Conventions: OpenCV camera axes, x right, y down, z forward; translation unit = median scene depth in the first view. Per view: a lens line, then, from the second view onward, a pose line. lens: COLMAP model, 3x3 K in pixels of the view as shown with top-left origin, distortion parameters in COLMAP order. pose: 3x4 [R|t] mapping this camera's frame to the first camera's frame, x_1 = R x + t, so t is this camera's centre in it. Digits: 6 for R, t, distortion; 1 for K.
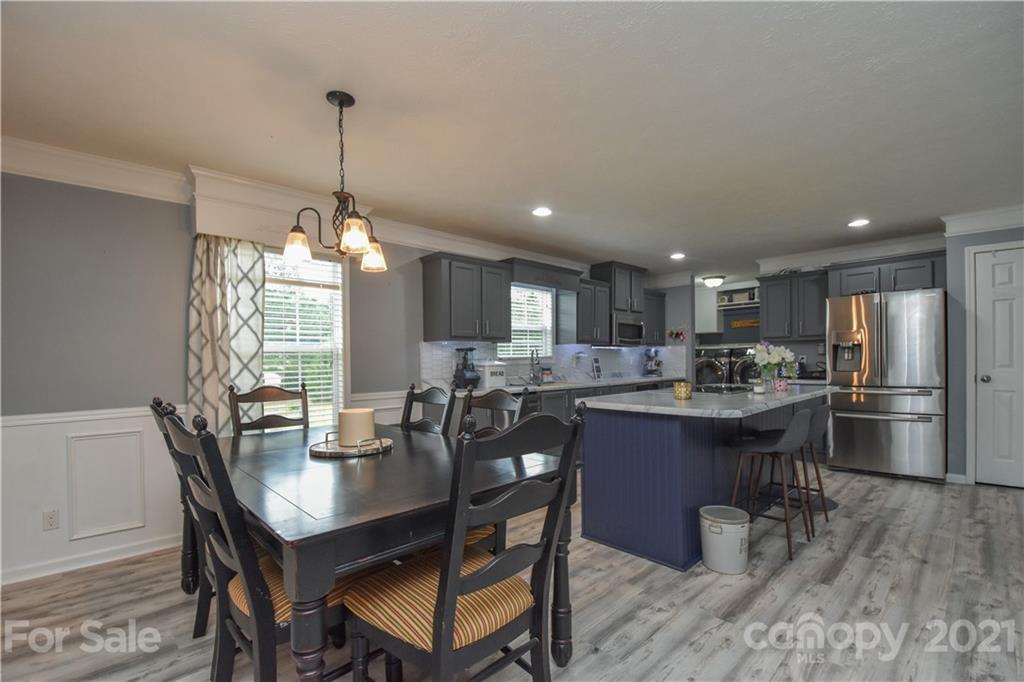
lens RADIAL K [[460.0, 0, 518.8], [0, 460.0, 360.3], [0, 0, 1]] dist [0.001724, -0.000160]
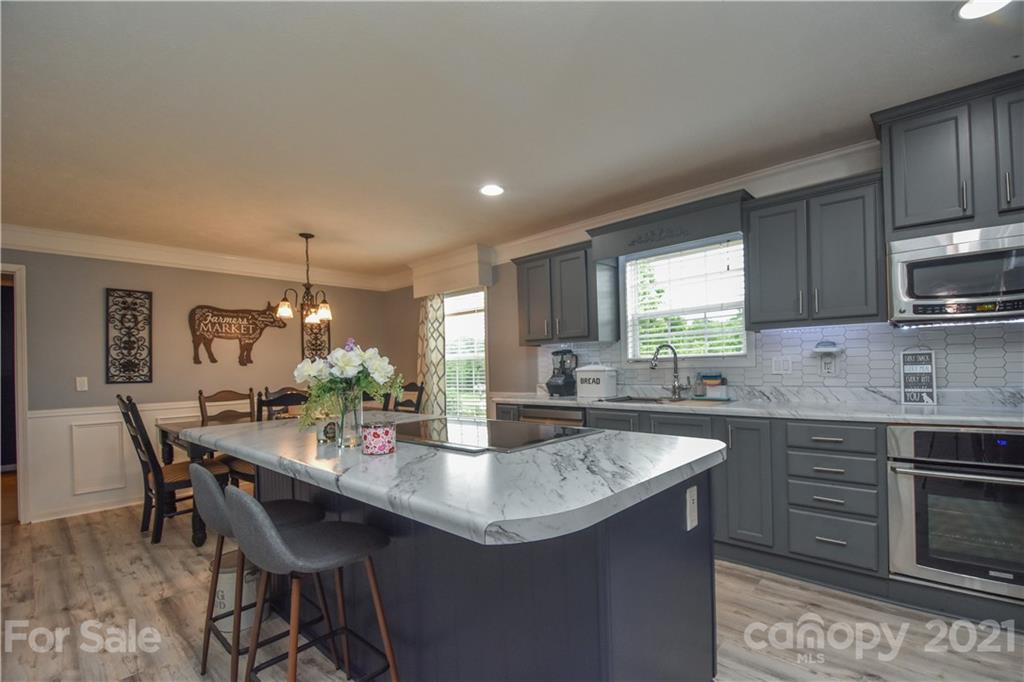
lens RADIAL K [[460.0, 0, 518.8], [0, 460.0, 360.3], [0, 0, 1]] dist [0.001724, -0.000160]
pose [[0.051188, 0.003612, -0.998683, 0.589516], [0.031057, 0.999504, 0.005206, -0.011982], [0.998206, -0.031283, 0.051050, 0.655755]]
